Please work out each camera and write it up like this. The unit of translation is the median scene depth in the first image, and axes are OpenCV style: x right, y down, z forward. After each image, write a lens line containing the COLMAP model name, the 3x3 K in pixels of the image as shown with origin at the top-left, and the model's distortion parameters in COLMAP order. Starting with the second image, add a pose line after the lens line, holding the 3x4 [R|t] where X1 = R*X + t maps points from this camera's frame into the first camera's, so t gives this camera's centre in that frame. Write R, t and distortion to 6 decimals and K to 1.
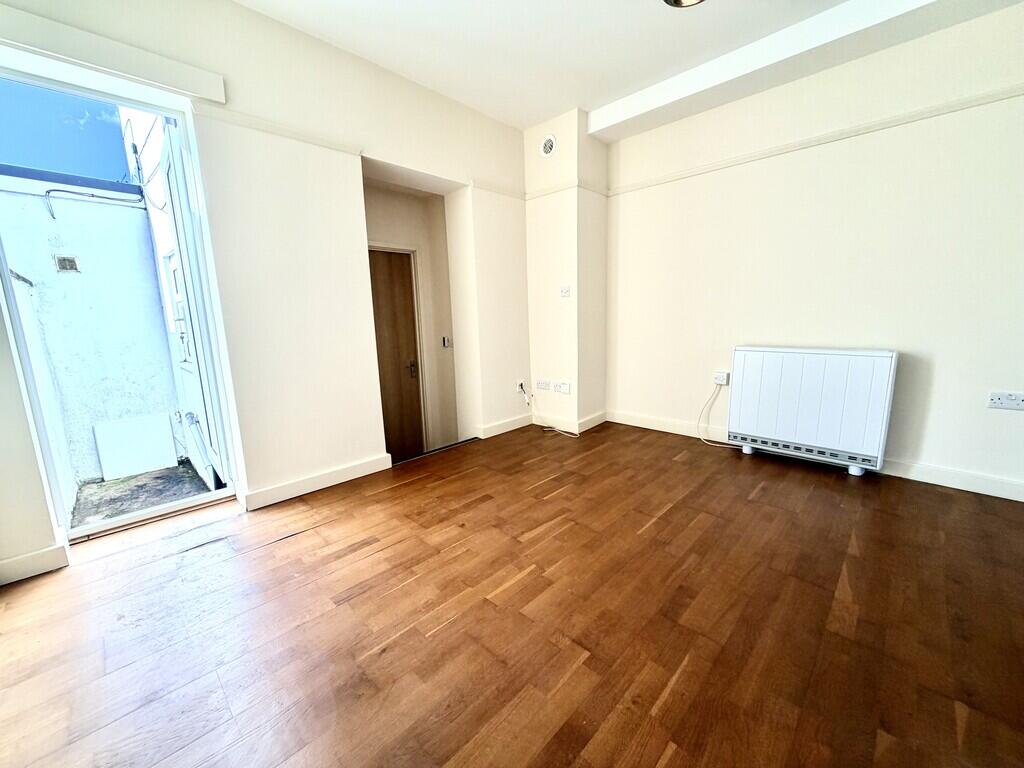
lens RADIAL K [[405.7, 0, 511.6], [0, 405.7, 382.2], [0, 0, 1]] dist [-0.003017, -0.000121]
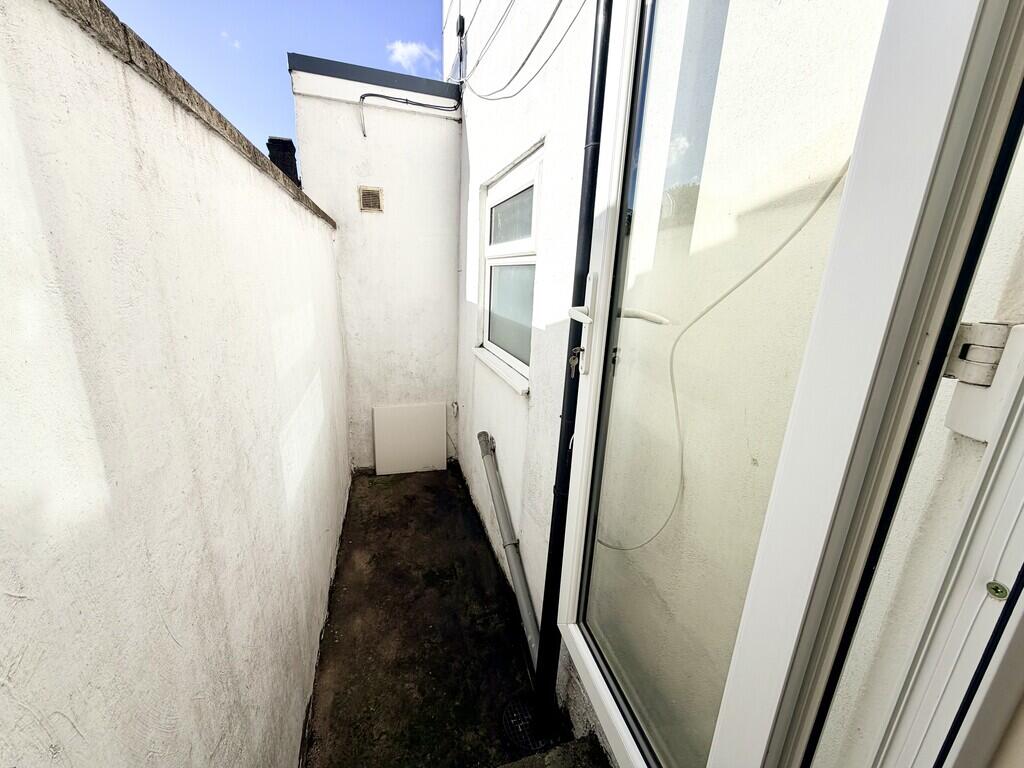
lens RADIAL K [[405.7, 0, 511.6], [0, 405.7, 382.2], [0, 0, 1]] dist [-0.003017, -0.000121]
pose [[0.877104, 0.183167, -0.444003, -0.443788], [-0.145859, 0.982349, 0.117117, -0.079452], [0.457617, -0.037962, 0.888338, 0.410145]]
